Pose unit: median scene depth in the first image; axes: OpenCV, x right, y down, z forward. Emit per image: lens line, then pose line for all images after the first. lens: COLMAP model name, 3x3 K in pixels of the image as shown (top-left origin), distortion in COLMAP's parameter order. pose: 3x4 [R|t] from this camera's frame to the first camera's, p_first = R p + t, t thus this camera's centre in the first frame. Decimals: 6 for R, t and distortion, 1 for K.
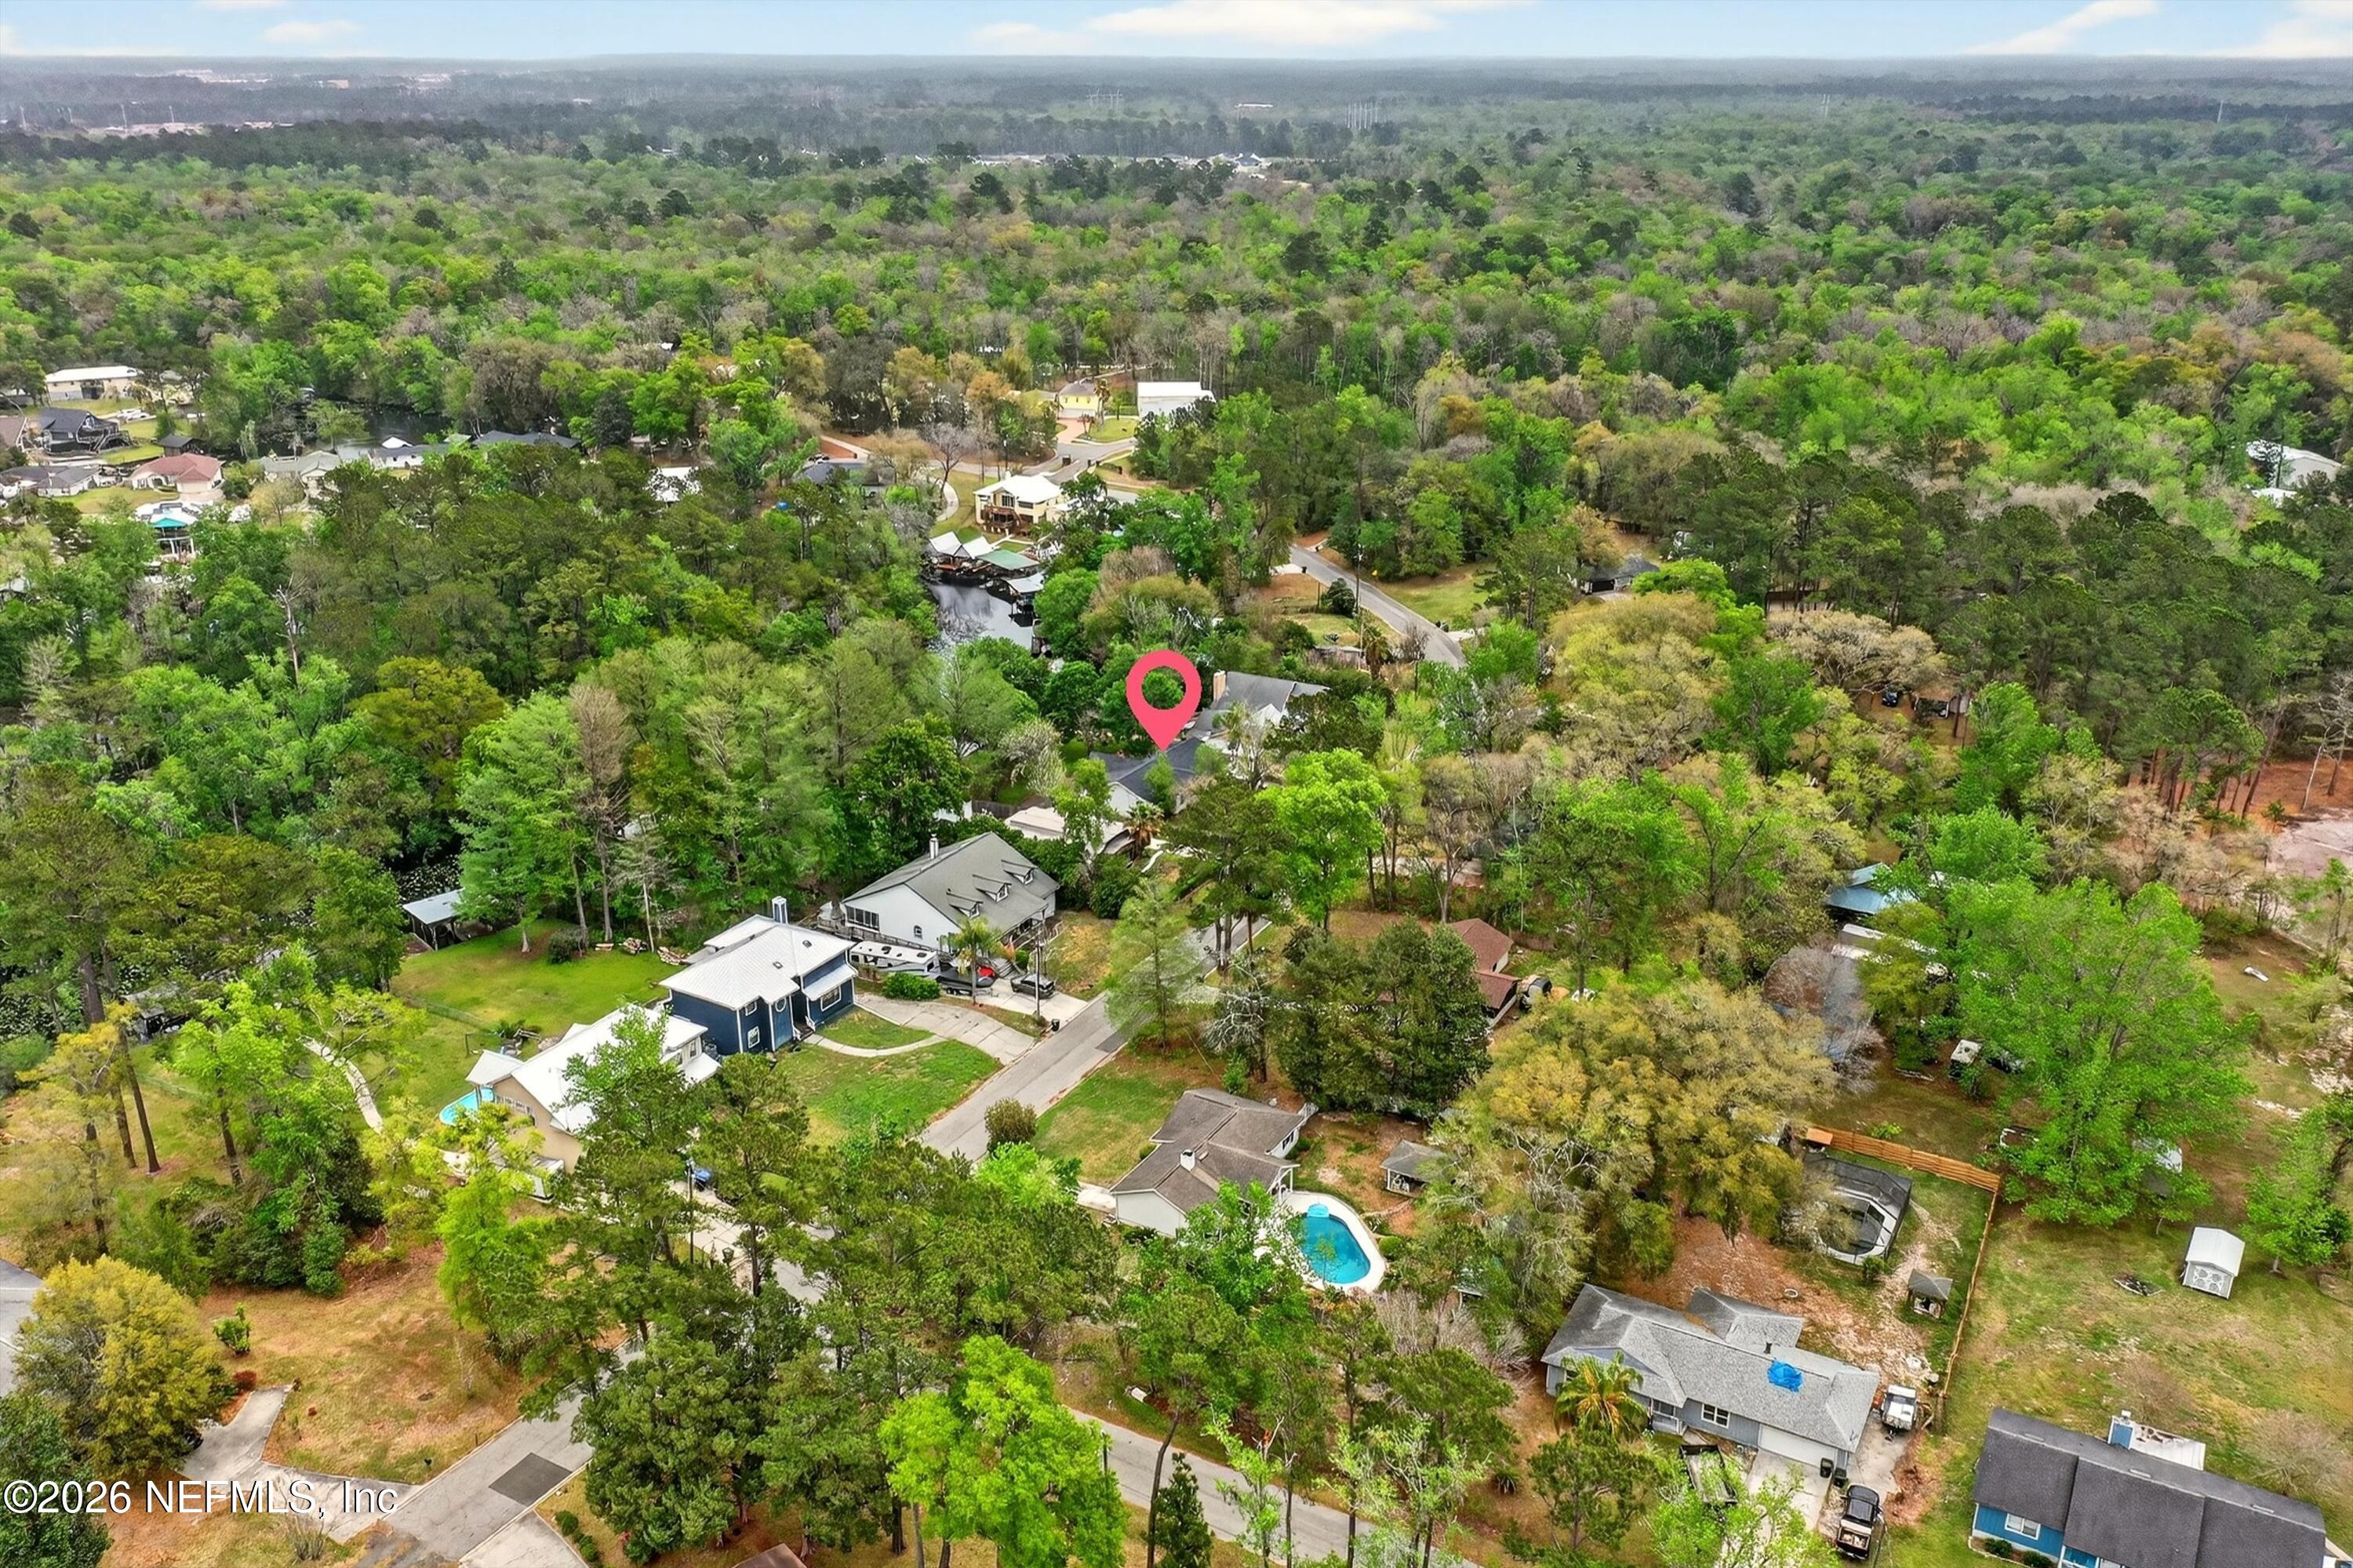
lens RADIAL K [[1770.3, 0, 1174.3], [0, 1770.3, 838.0], [0, 0, 1]] dist [-0.034948, 0.004972]
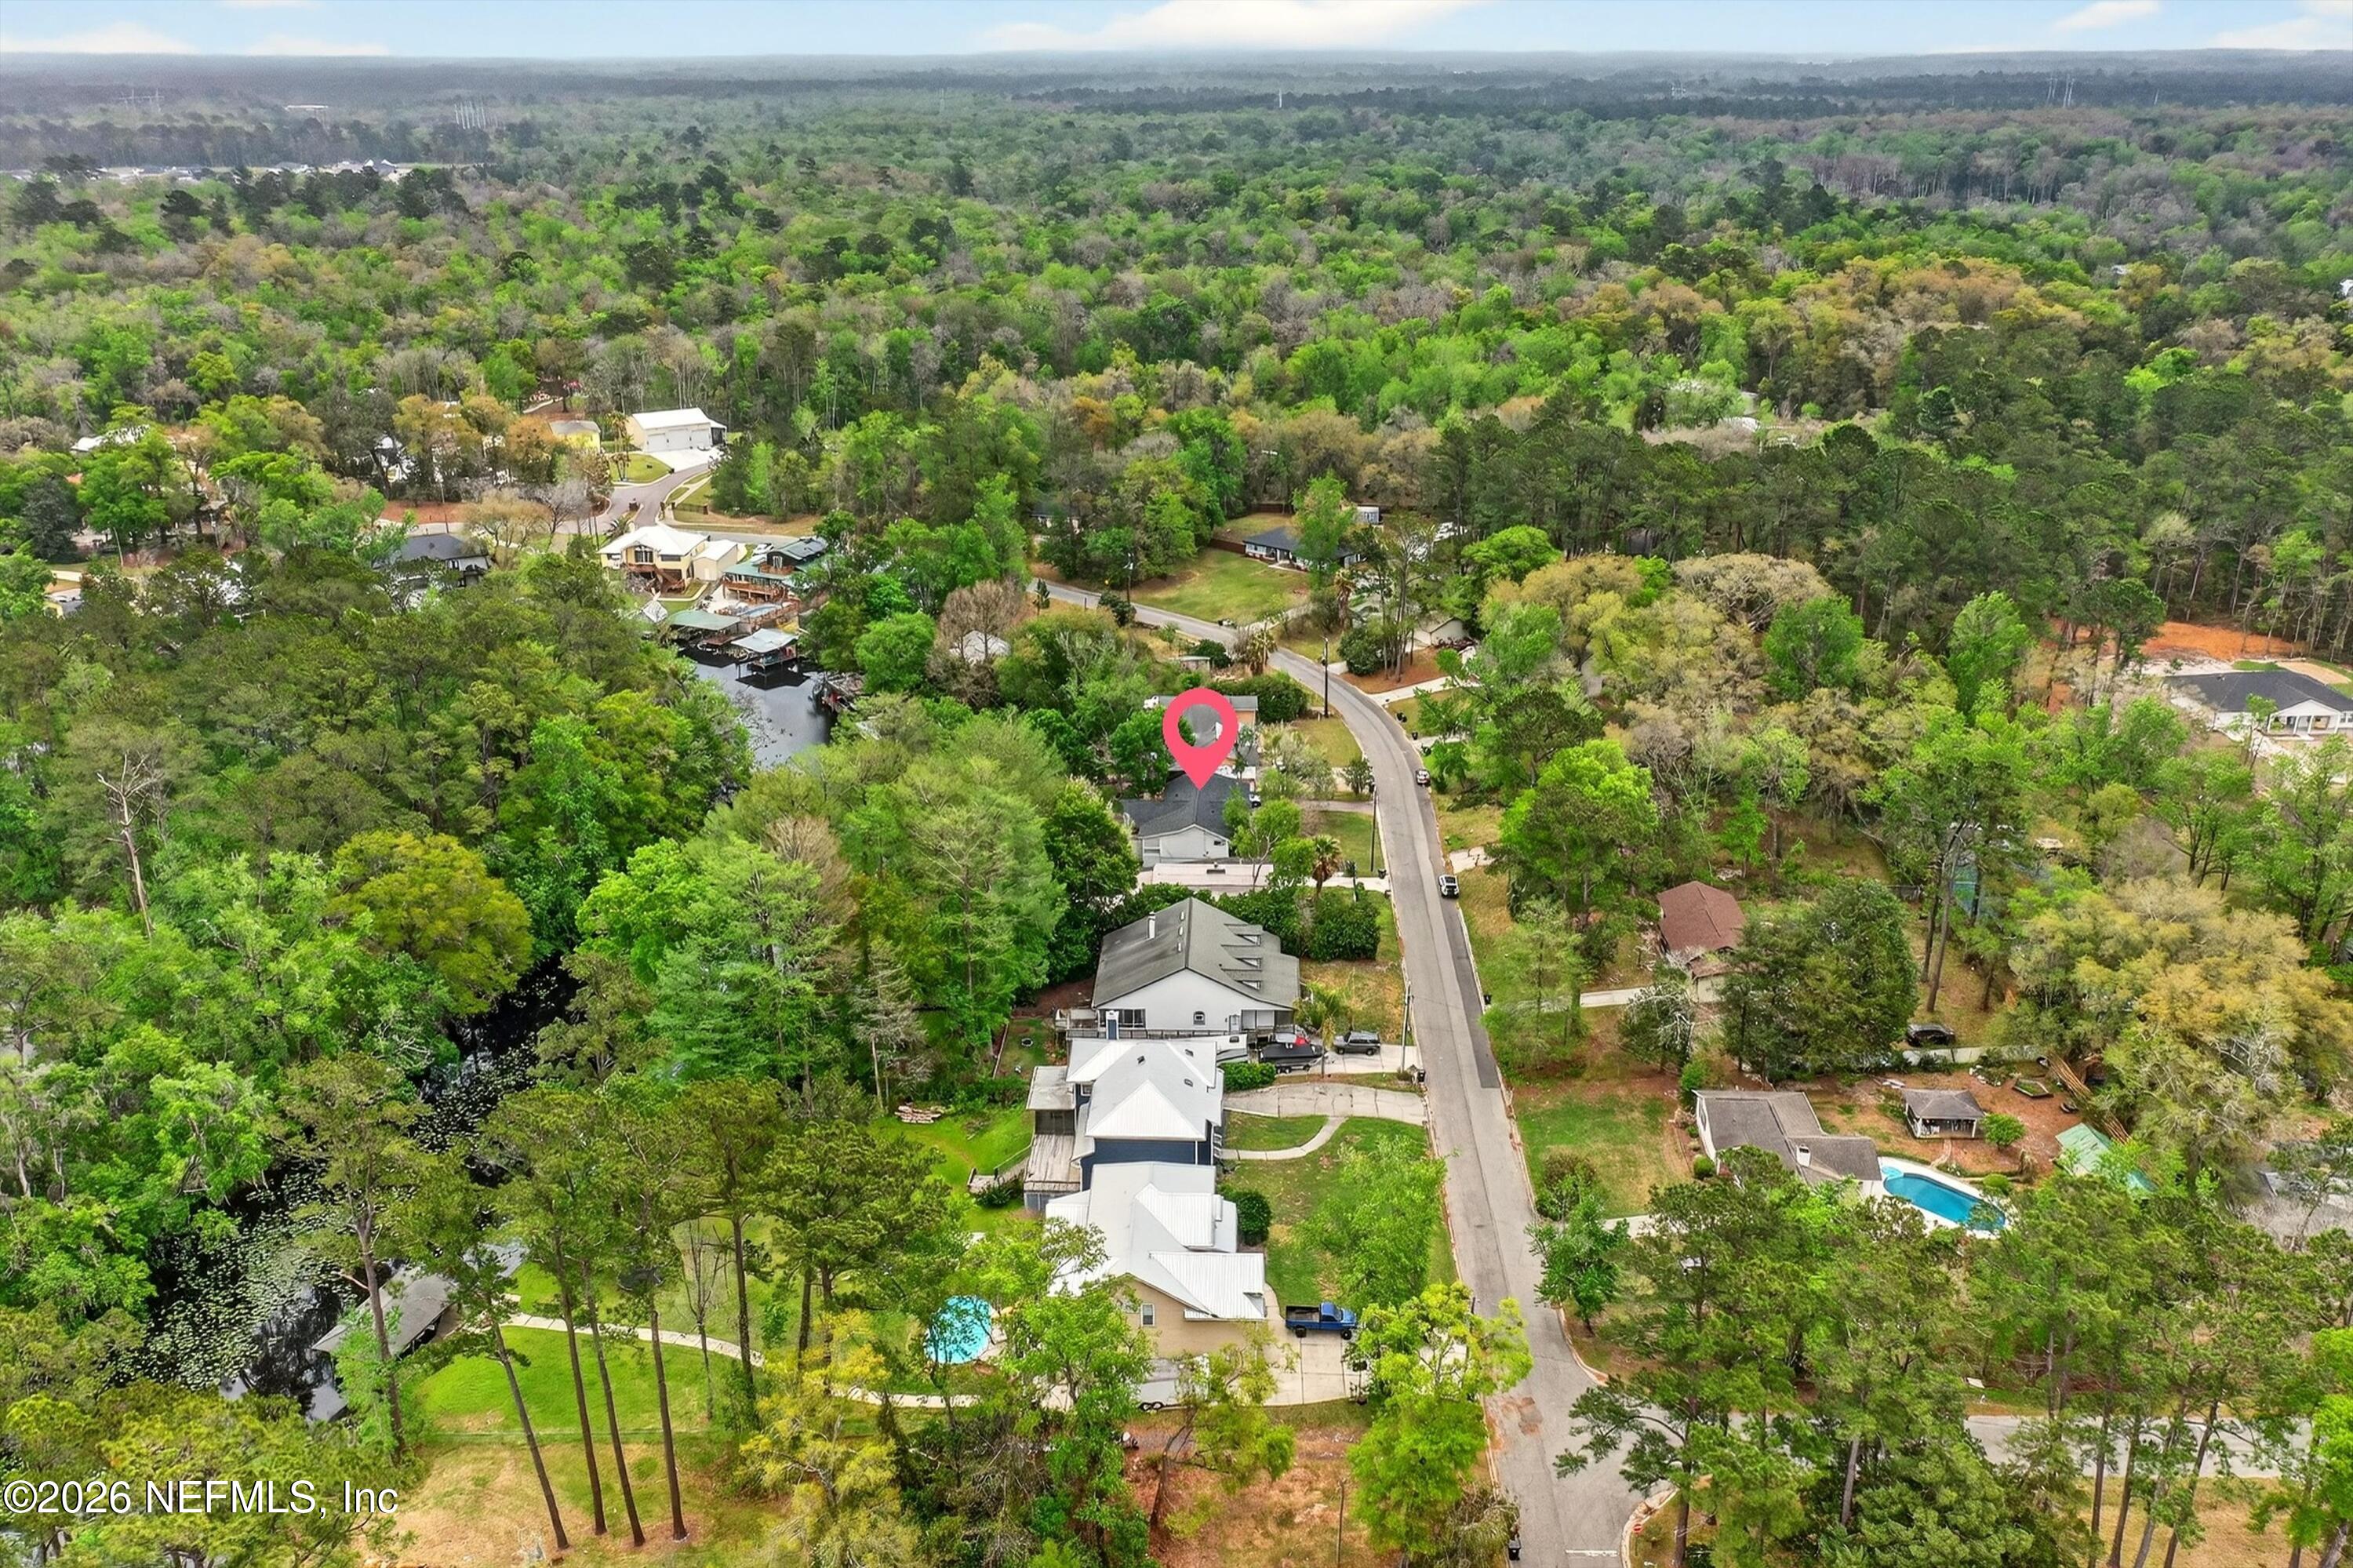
lens RADIAL K [[1770.3, 0, 1174.3], [0, 1770.3, 838.0], [0, 0, 1]] dist [-0.034948, 0.004972]
pose [[0.884062, -0.178090, 0.432109, -0.353377], [0.177279, 0.983241, 0.042535, -0.053170], [-0.432443, 0.039000, 0.900818, 0.111085]]
